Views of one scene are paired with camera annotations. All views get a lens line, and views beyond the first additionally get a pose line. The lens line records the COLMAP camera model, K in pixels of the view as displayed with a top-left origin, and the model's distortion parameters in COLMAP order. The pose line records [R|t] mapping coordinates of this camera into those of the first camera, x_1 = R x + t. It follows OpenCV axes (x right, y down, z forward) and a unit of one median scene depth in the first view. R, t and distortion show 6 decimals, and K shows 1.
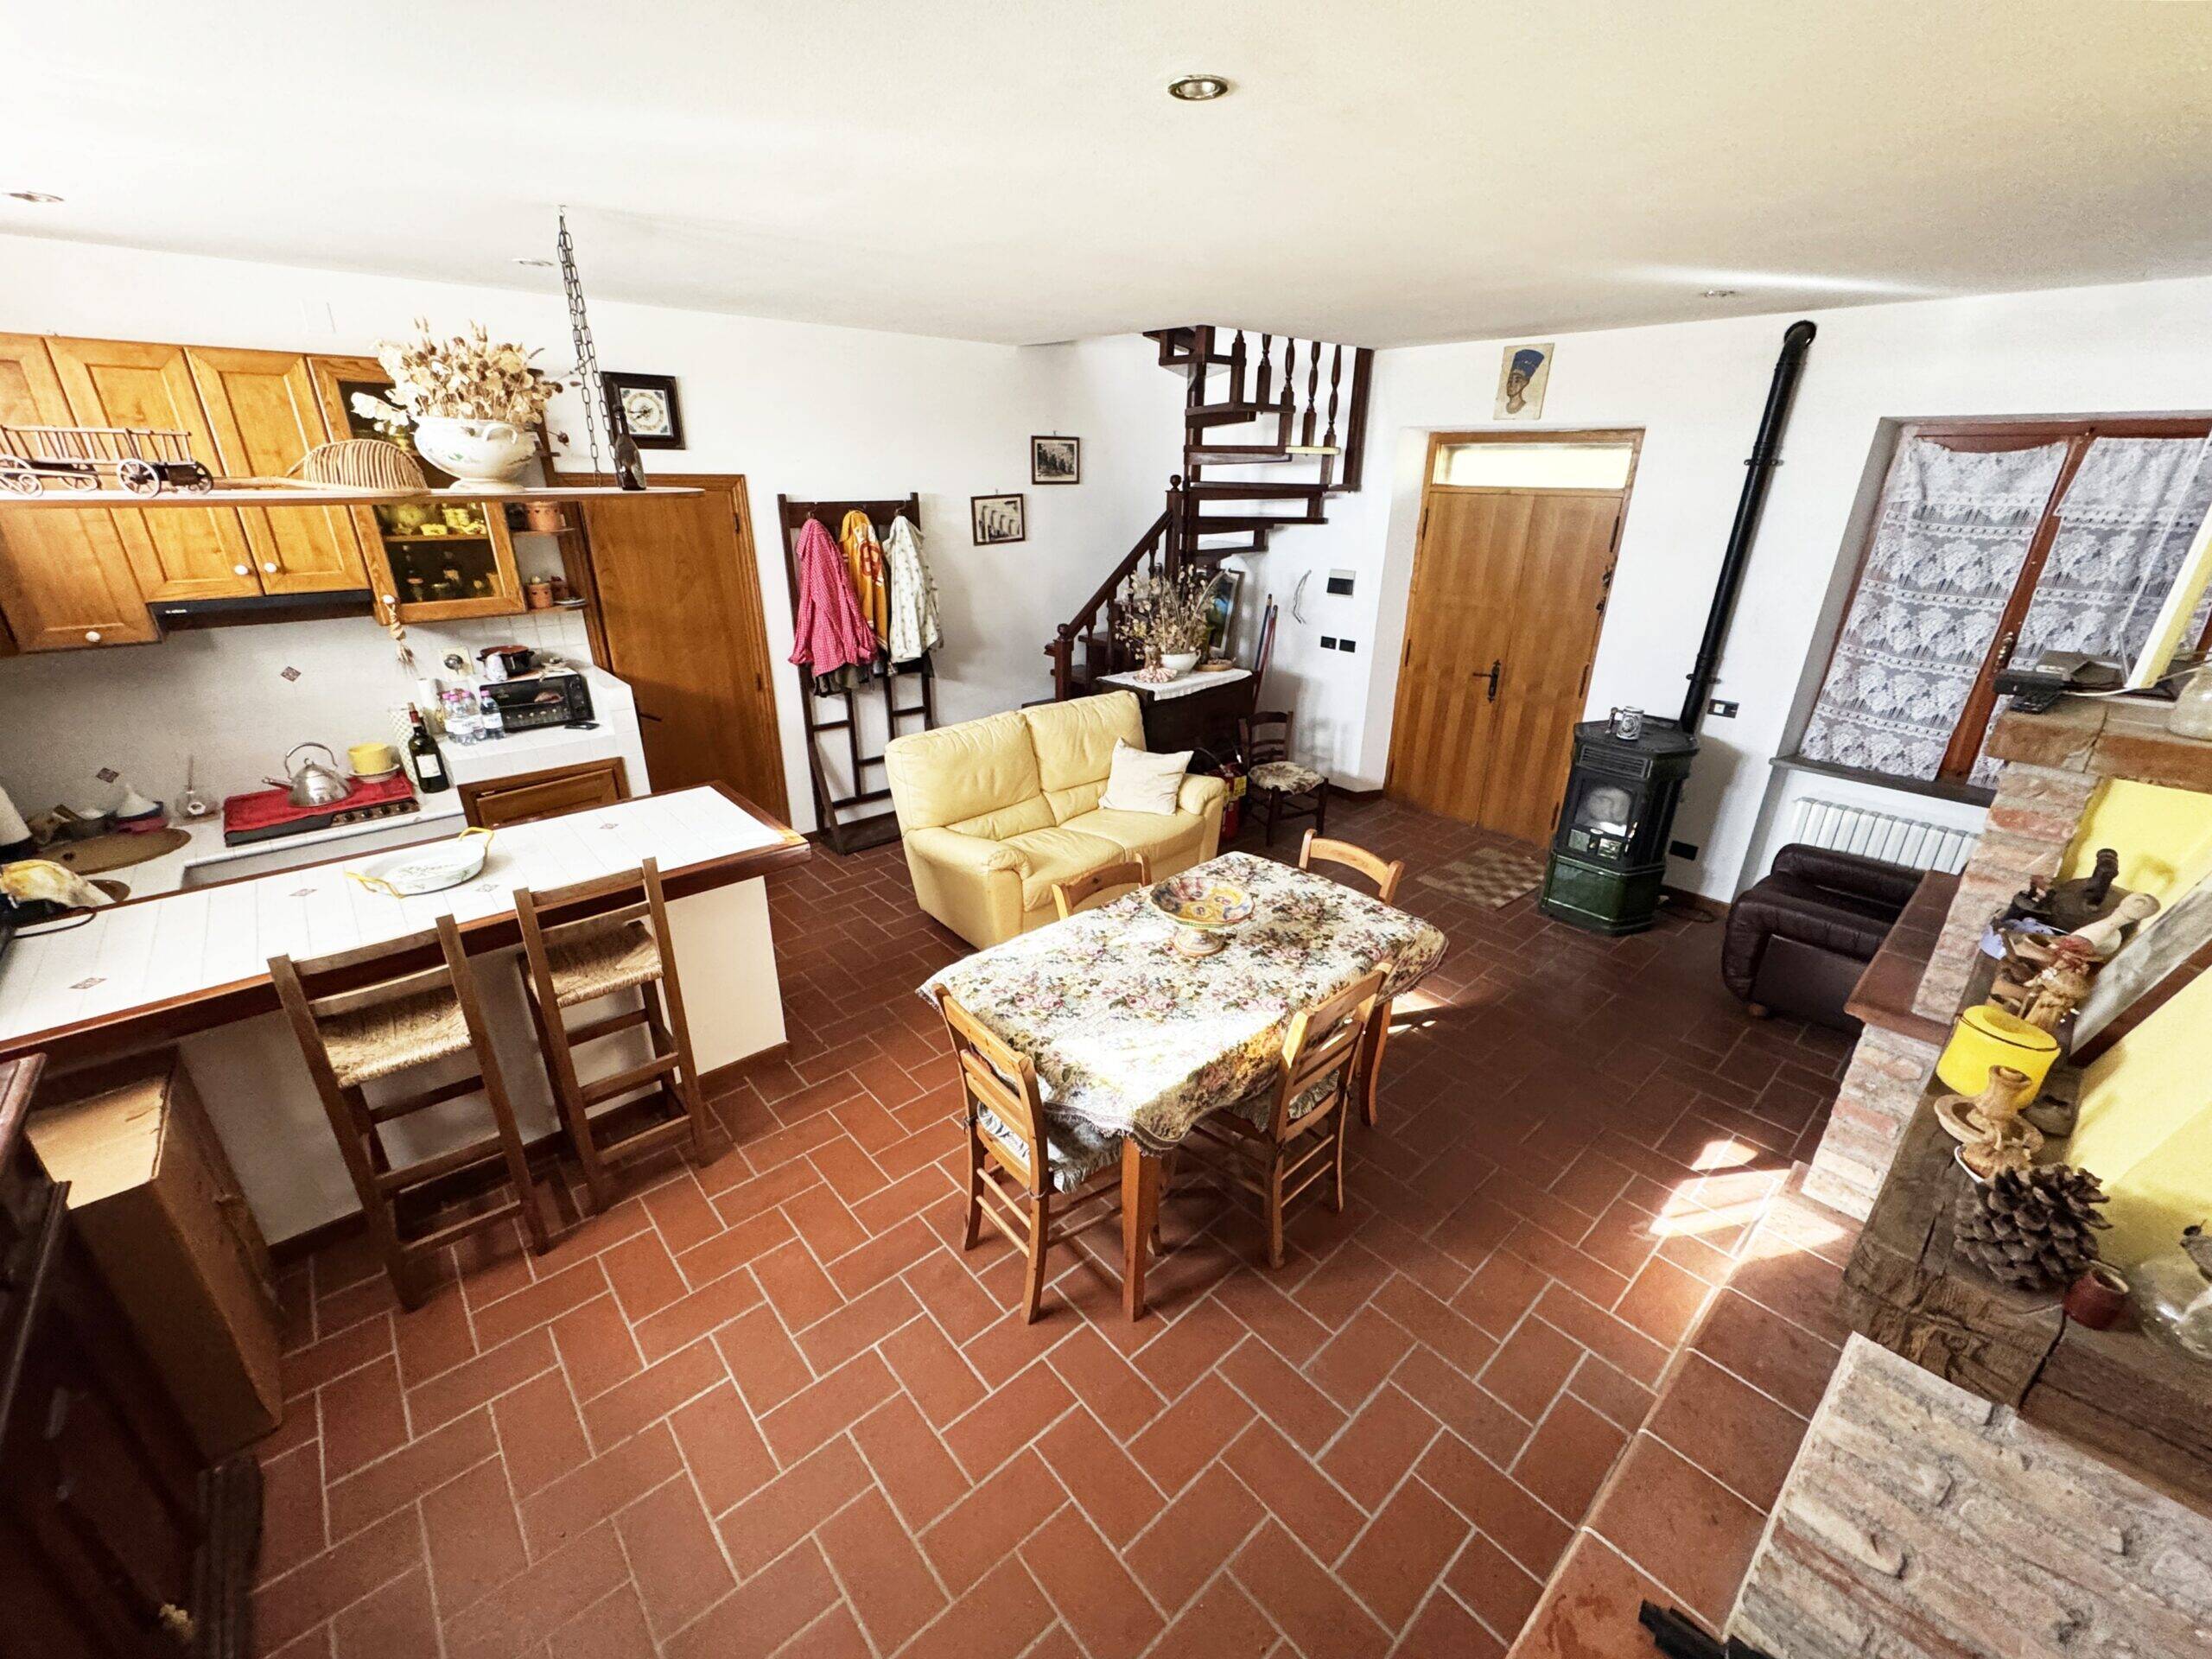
lens RADIAL K [[893.4, 0, 1106.6], [0, 893.4, 834.5], [0, 0, 1]] dist [-0.006842, -0.000321]
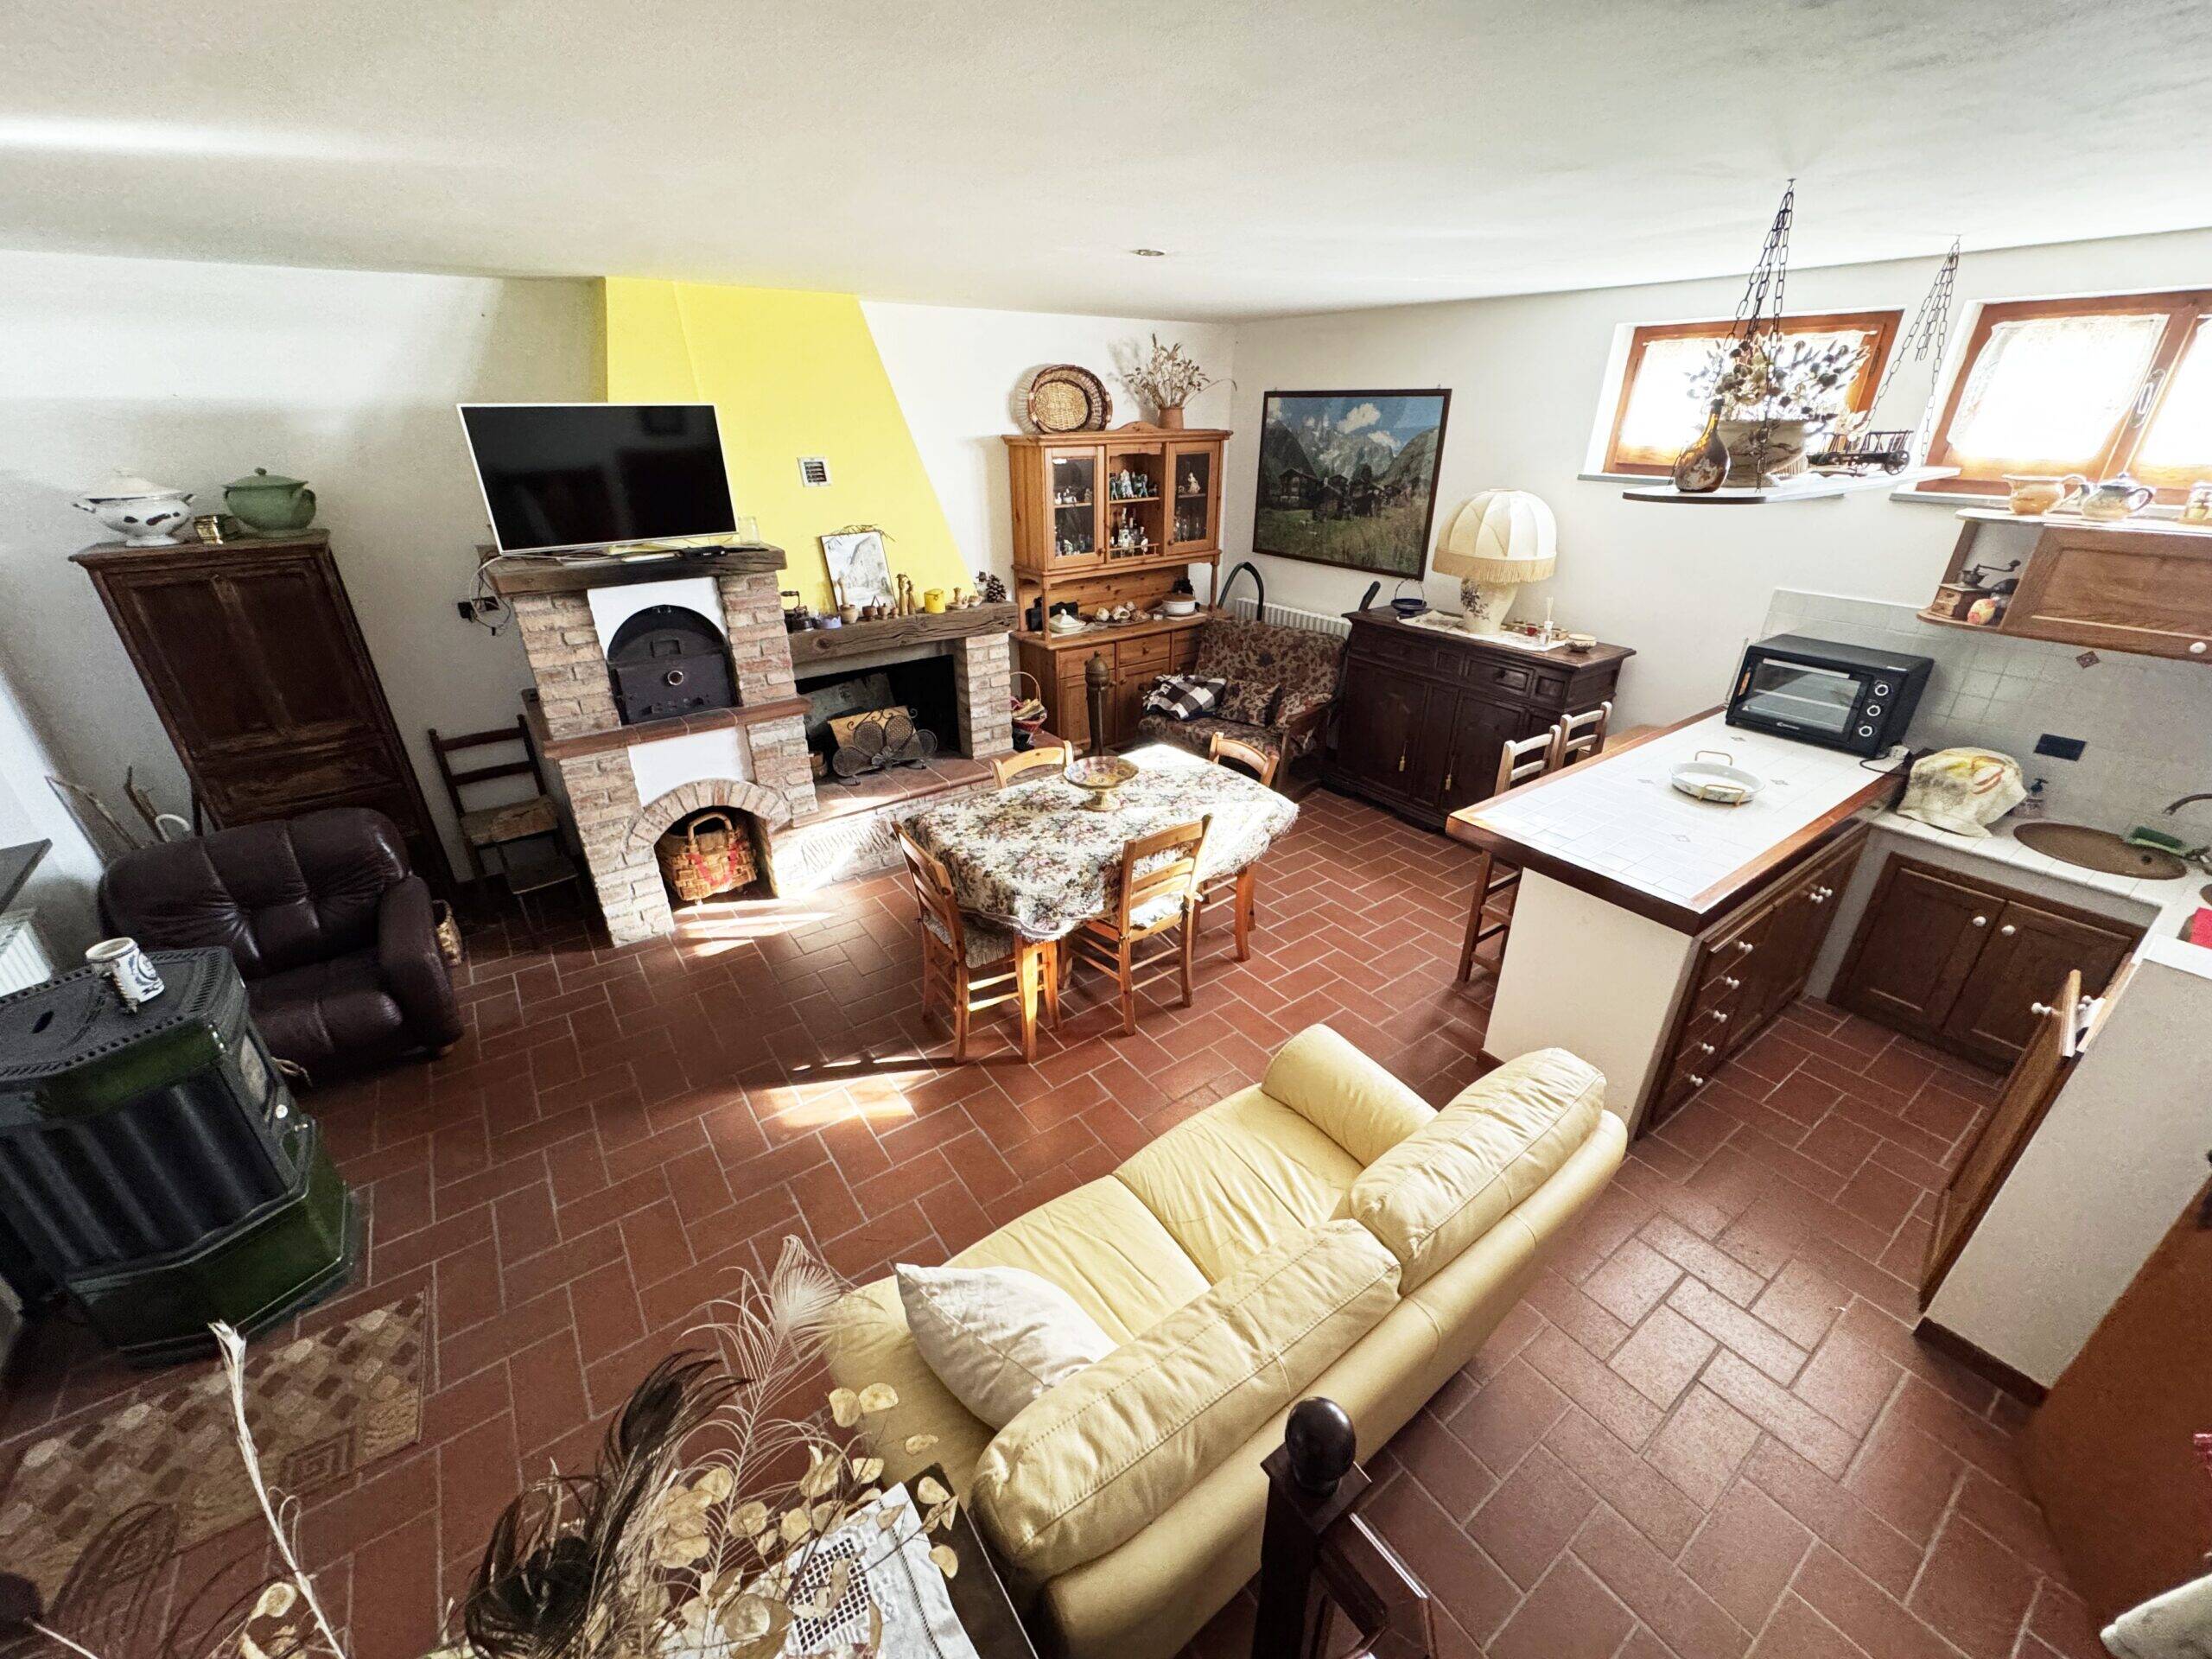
lens RADIAL K [[879.4, 0, 1105.3], [0, 879.4, 833.7], [0, 0, 1]] dist [-0.002670, 0.000057]
pose [[-0.994898, -0.050486, 0.087341, -0.014199], [0.031610, 0.666167, 0.745133, -0.548423], [-0.095803, 0.744092, -0.661172, 1.244174]]
